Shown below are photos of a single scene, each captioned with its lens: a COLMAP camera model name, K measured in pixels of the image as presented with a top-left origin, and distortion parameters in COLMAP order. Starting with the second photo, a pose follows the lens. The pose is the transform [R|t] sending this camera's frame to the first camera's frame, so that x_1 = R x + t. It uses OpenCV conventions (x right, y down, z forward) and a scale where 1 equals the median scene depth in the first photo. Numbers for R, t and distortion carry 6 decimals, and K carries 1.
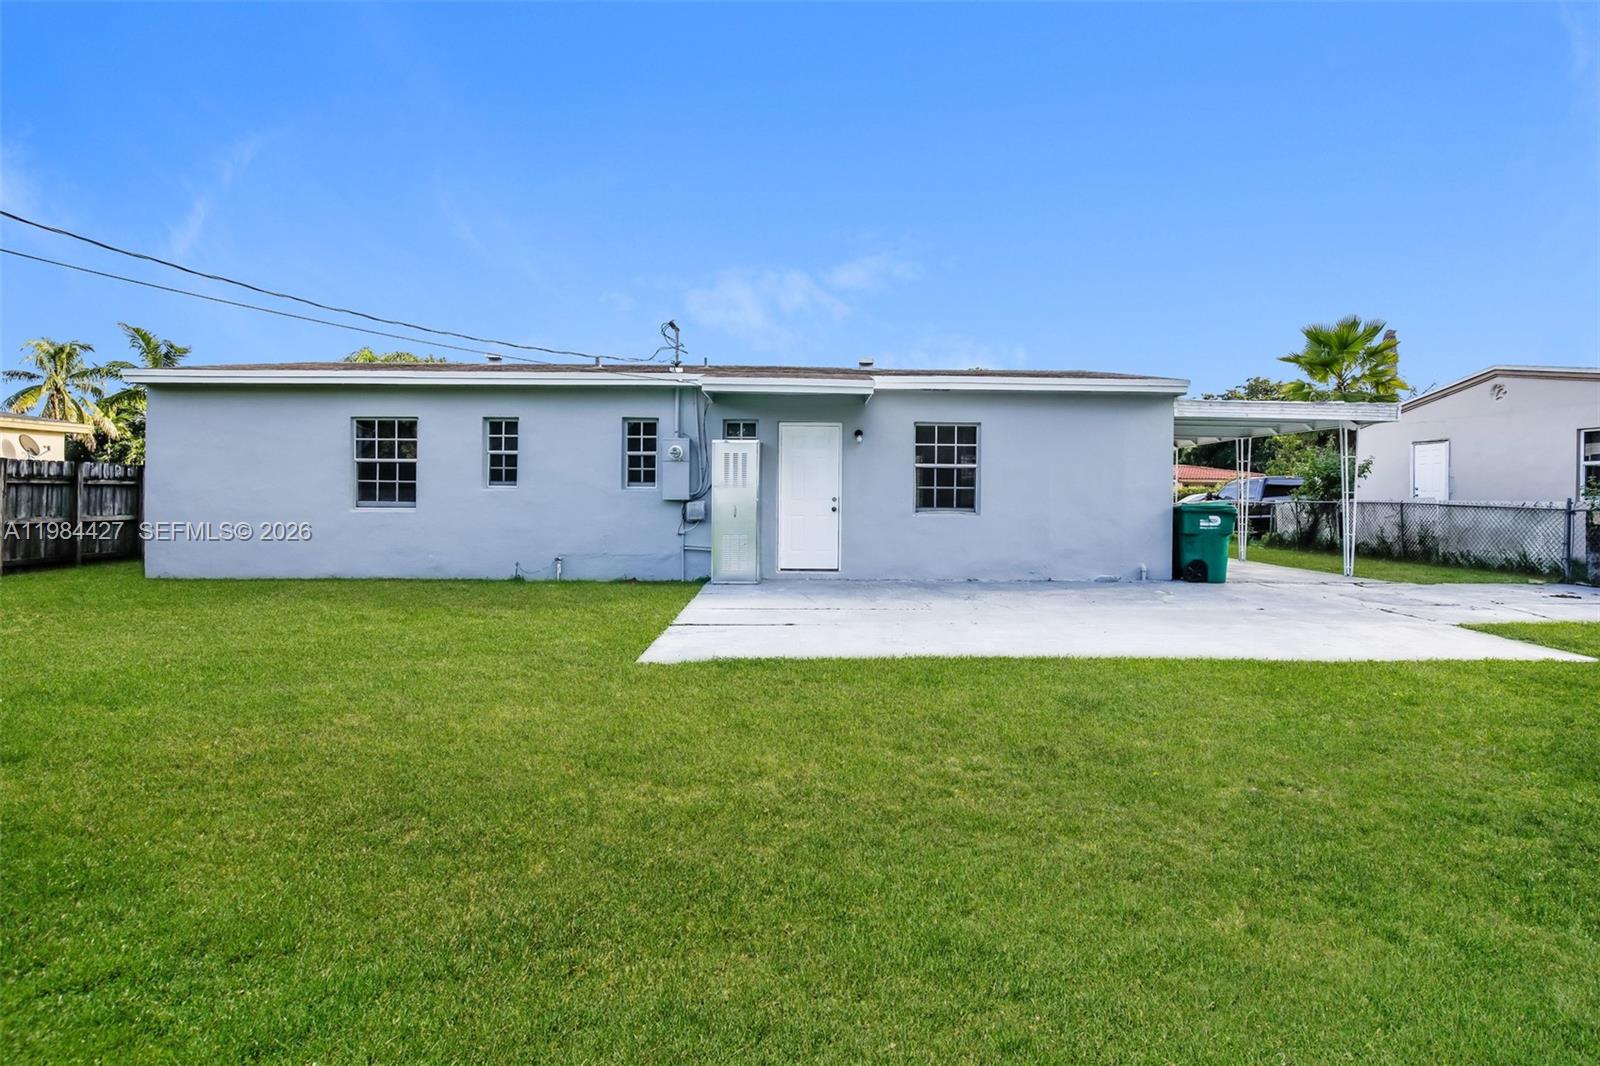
lens RADIAL K [[730.6, 0, 800.2], [0, 730.6, 533.2], [0, 0, 1]] dist [-0.014126, 0.000436]
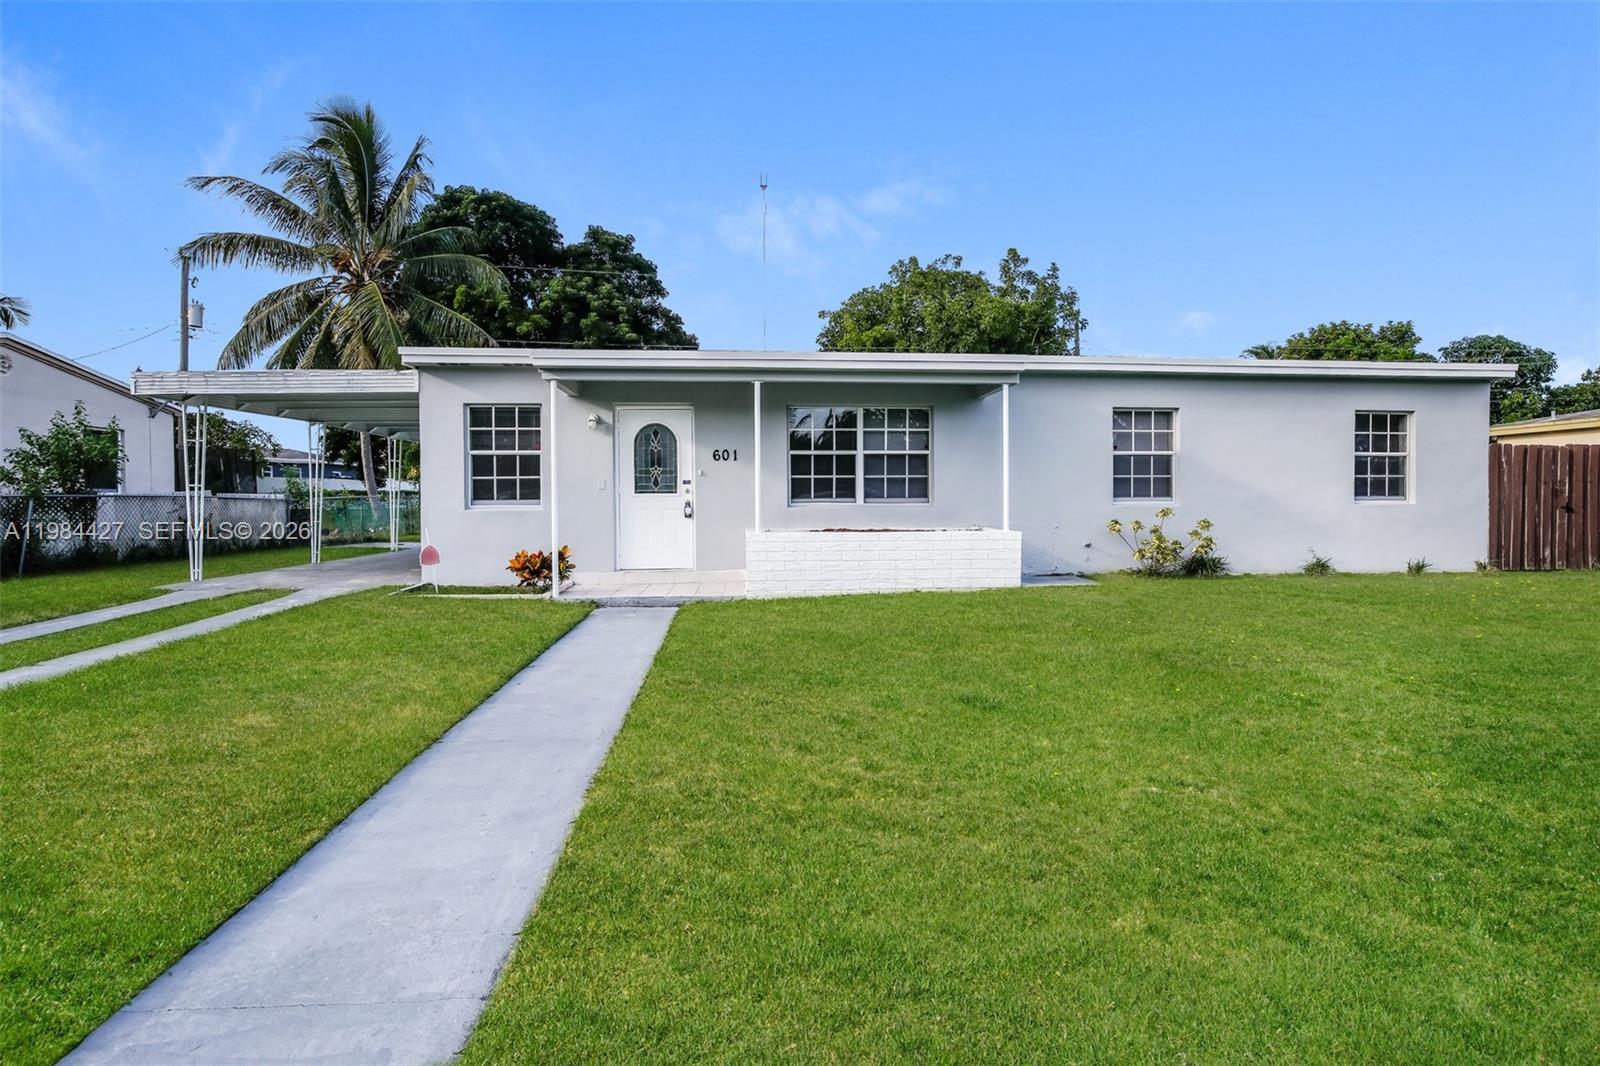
lens RADIAL K [[730.6, 0, 800.0], [0, 730.6, 532.9], [0, 0, 1]] dist [-0.014126, 0.000436]
pose [[0.999995, -0.000185, 0.003272, 0.133938], [0.000186, 1.000000, -0.000229, -0.000299], [-0.003272, 0.000230, 0.999995, -0.000579]]
